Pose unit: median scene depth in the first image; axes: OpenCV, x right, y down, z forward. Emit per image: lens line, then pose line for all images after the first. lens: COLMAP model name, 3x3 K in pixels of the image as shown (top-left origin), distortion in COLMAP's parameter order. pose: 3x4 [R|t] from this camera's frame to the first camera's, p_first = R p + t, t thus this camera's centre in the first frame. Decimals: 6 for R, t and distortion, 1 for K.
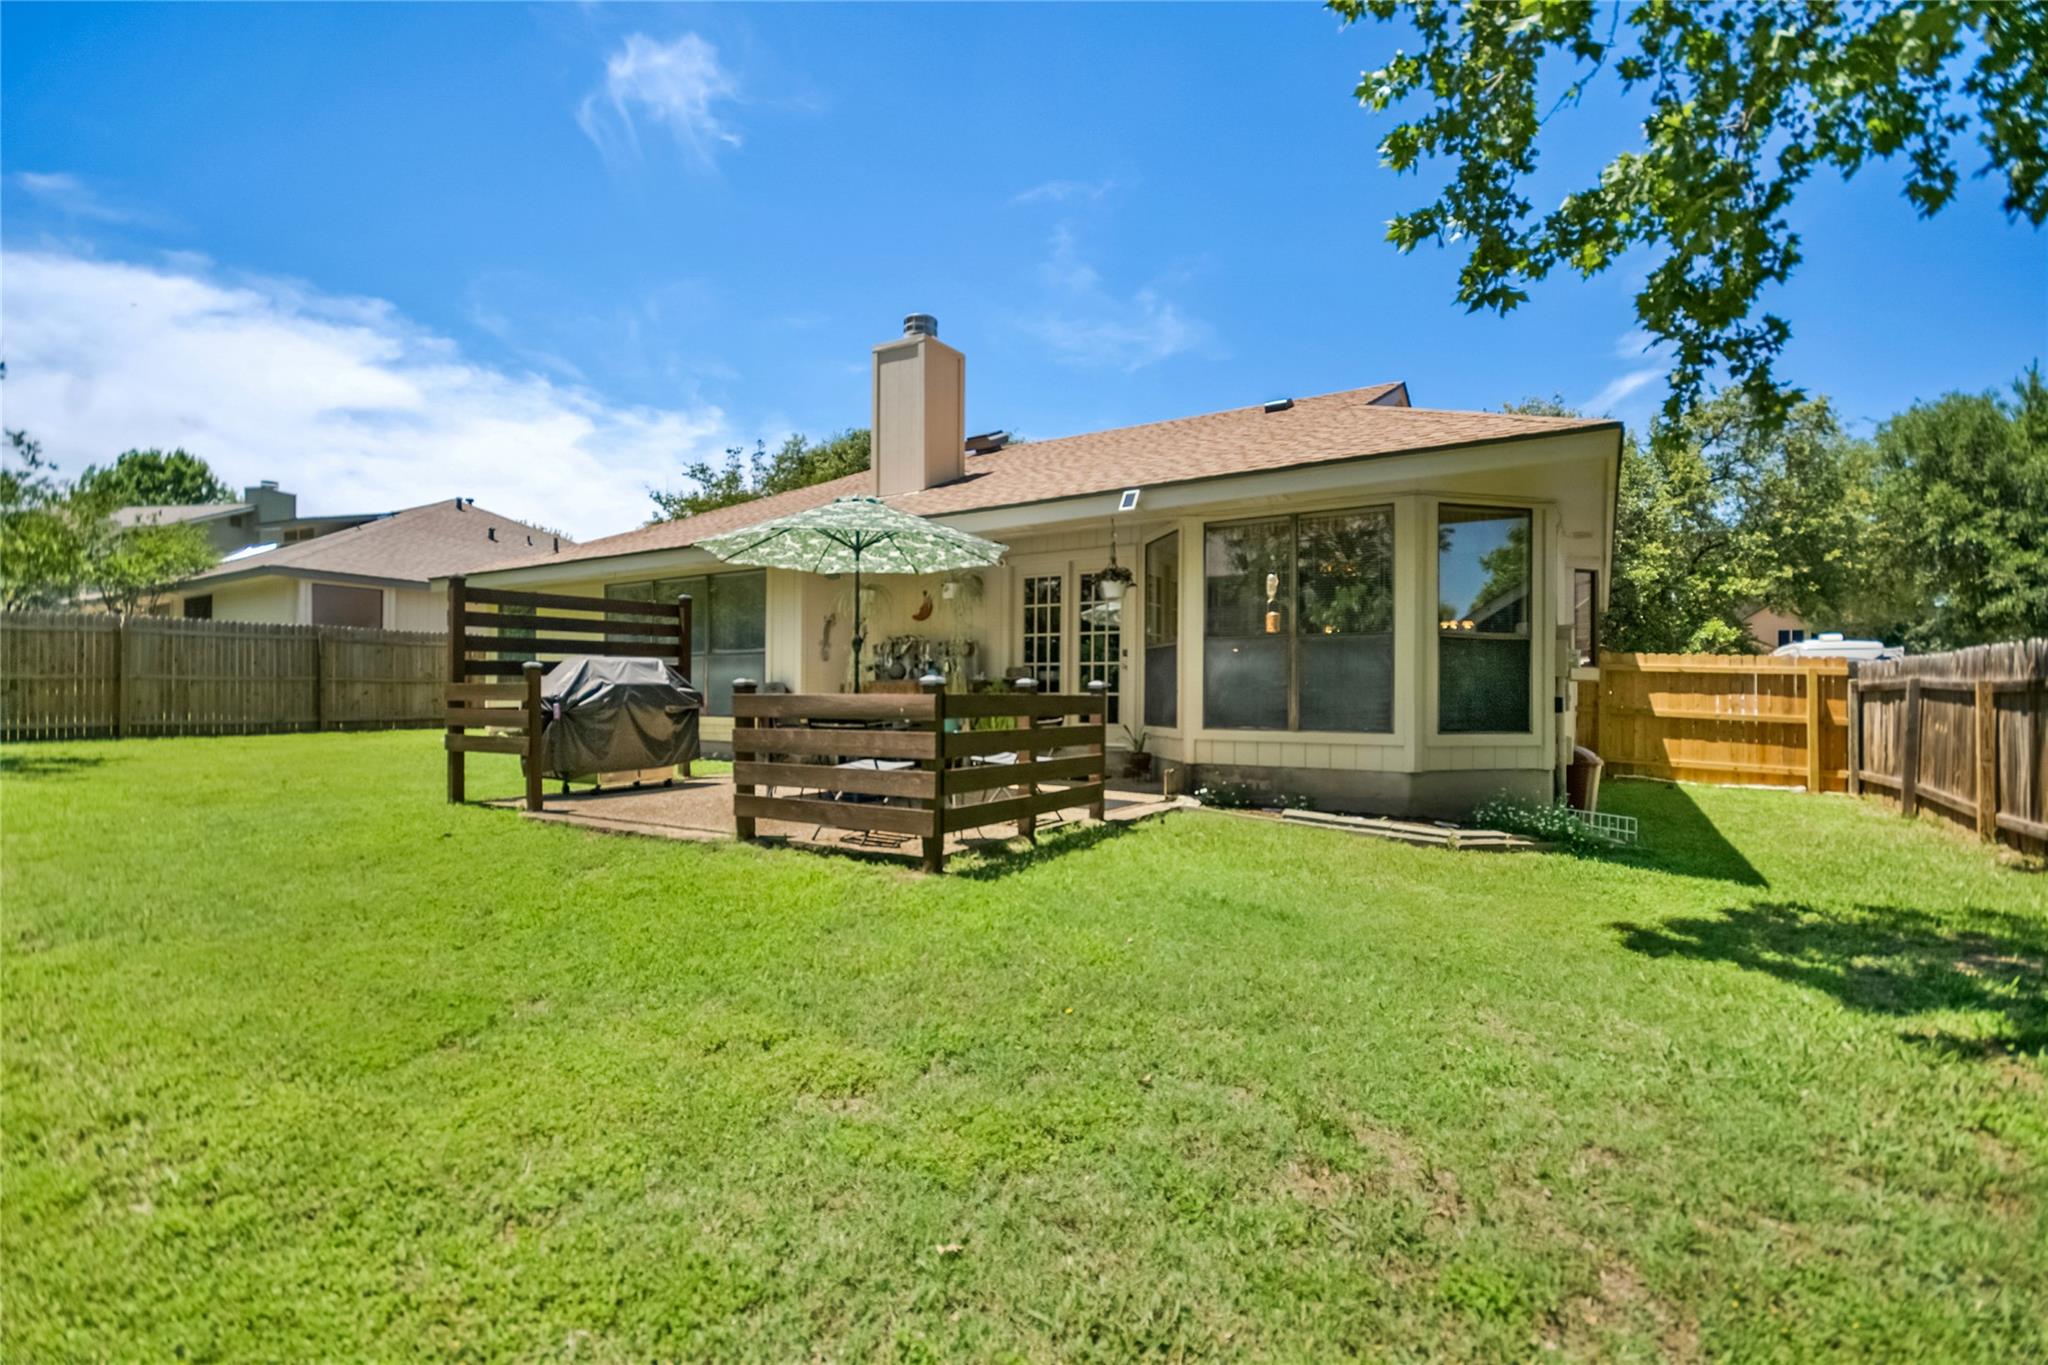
lens RADIAL K [[919.3, 0, 1021.1], [0, 919.3, 684.0], [0, 0, 1]] dist [0.000051, -0.001557]
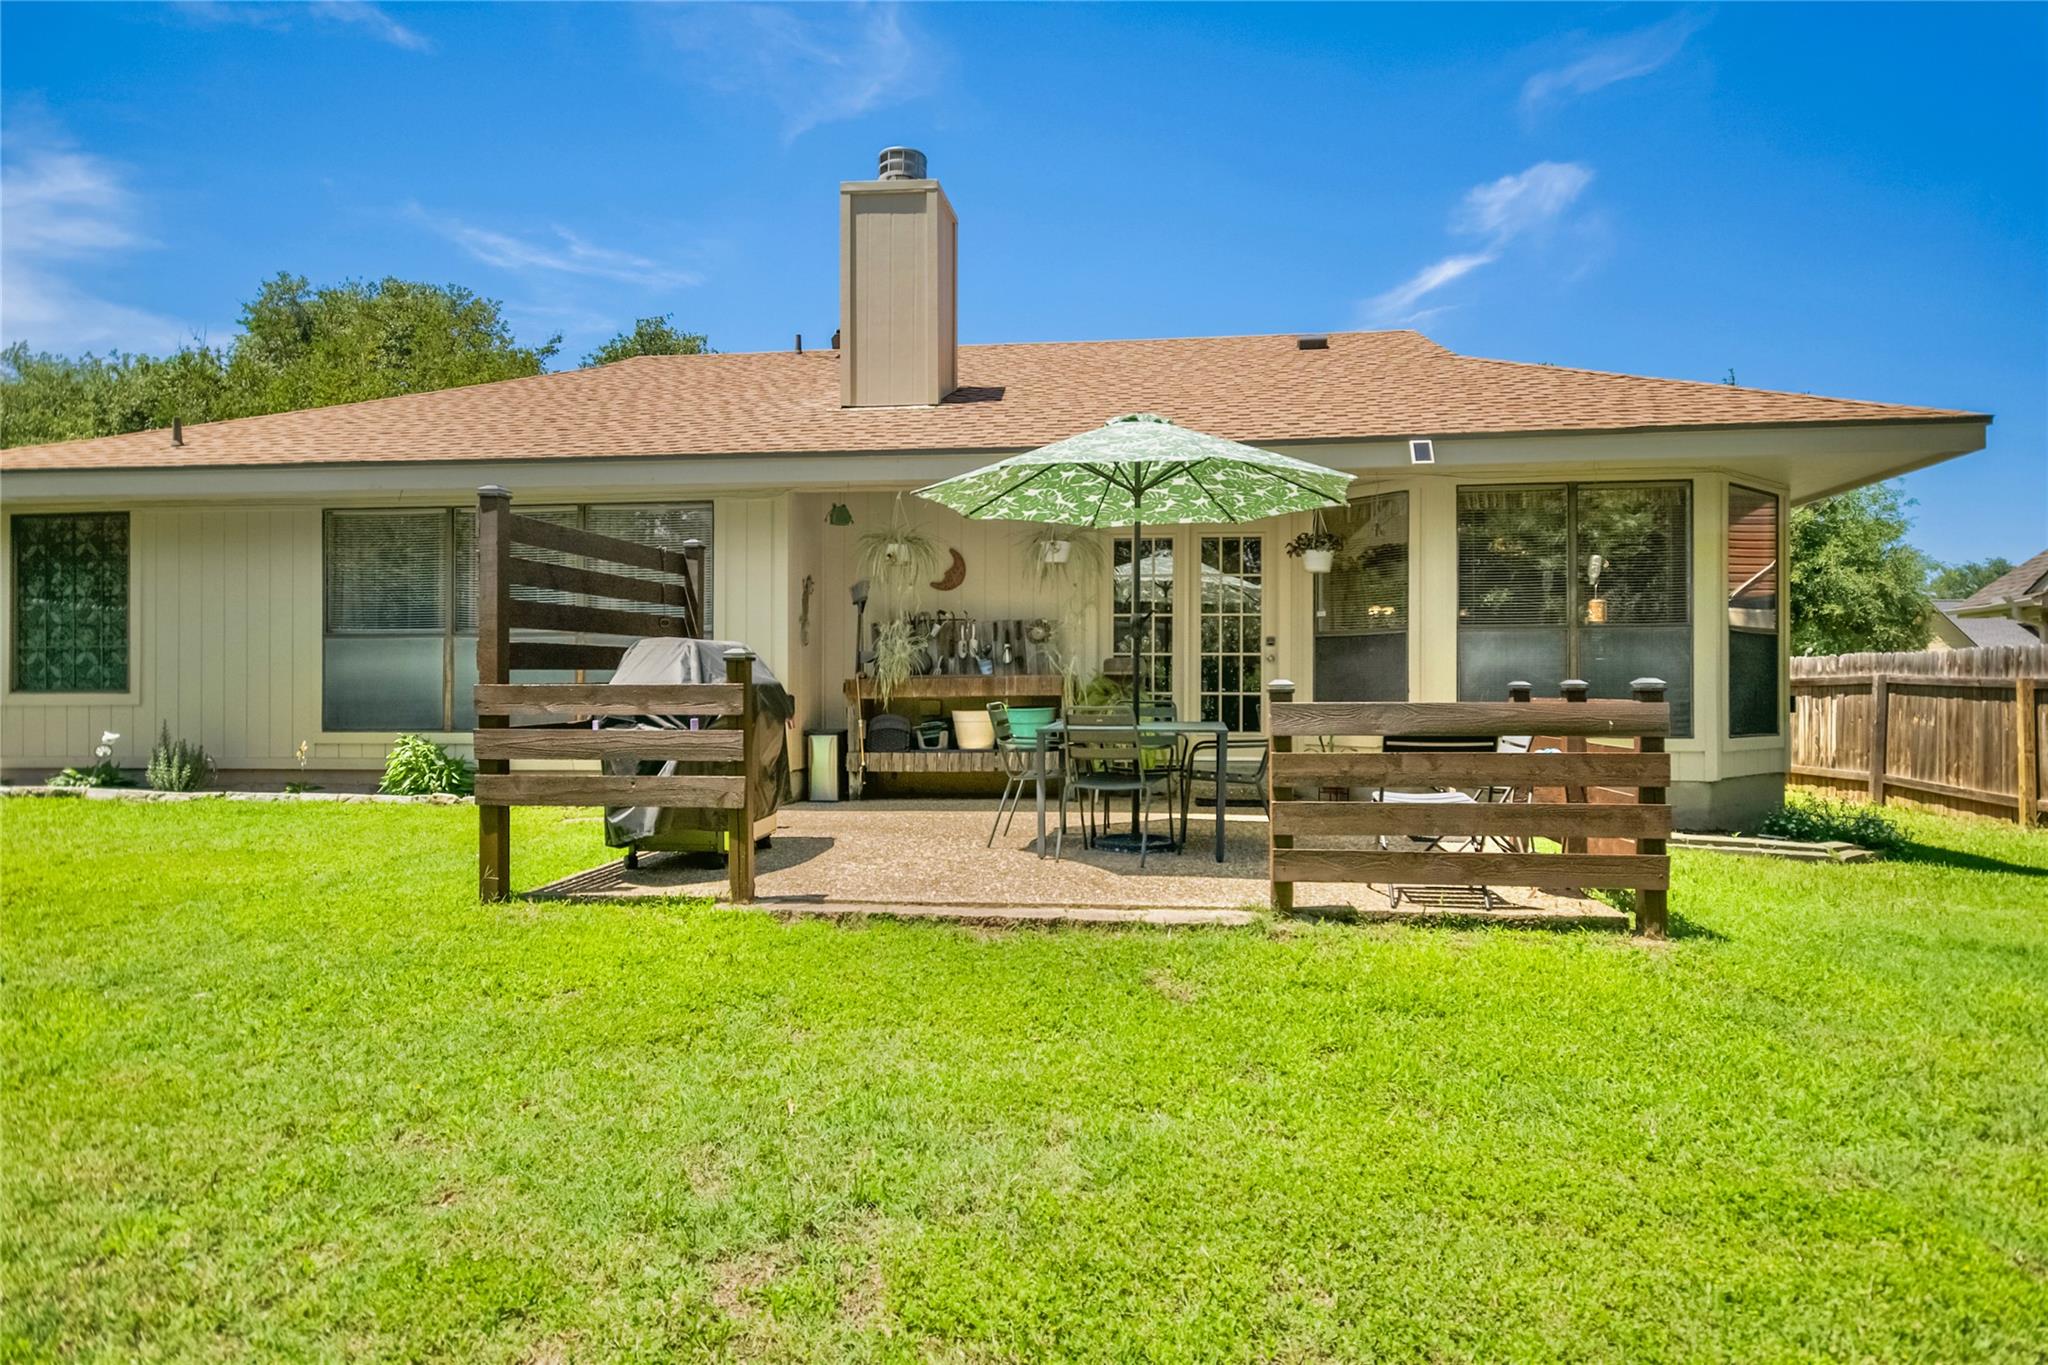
lens RADIAL K [[1186.5, 0, 1032.6], [0, 1186.5, 677.7], [0, 0, 1]] dist [0.014551, 0.003116]
pose [[0.905377, -0.000557, 0.424608, -0.618994], [-0.001947, 0.999983, 0.005463, -0.008989], [-0.424604, -0.005773, 0.905361, 0.207920]]
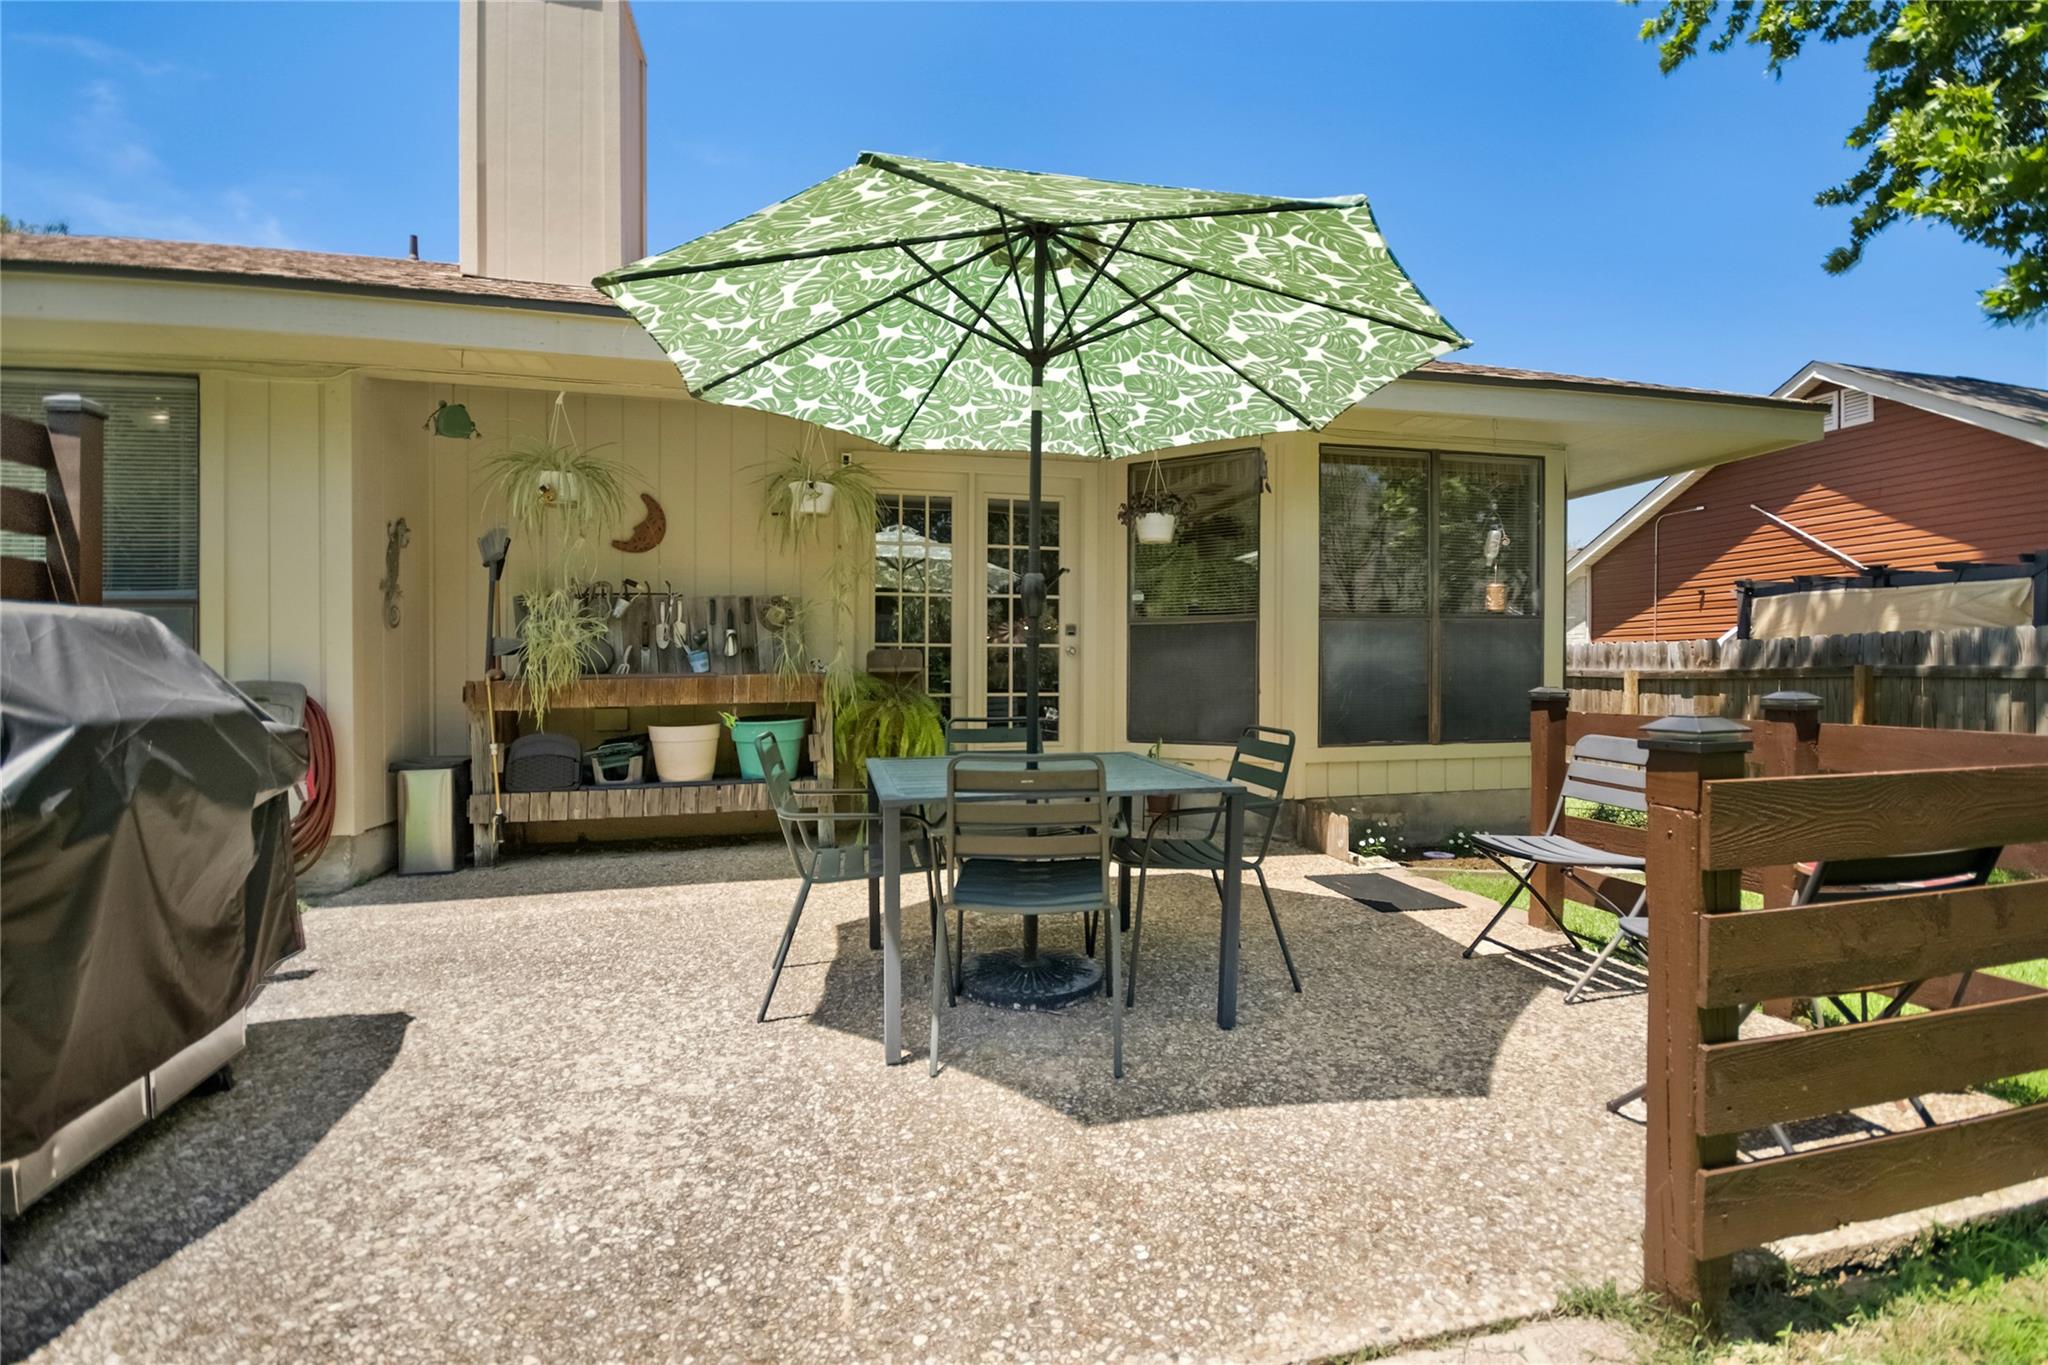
lens RADIAL K [[919.3, 0, 1044.7], [0, 919.3, 668.7], [0, 0, 1]] dist [0.000051, -0.001557]
pose [[0.688990, -0.005305, 0.724751, -0.450756], [-0.002792, 0.999946, 0.009974, -0.015621], [-0.724765, -0.008896, 0.688938, 0.704369]]
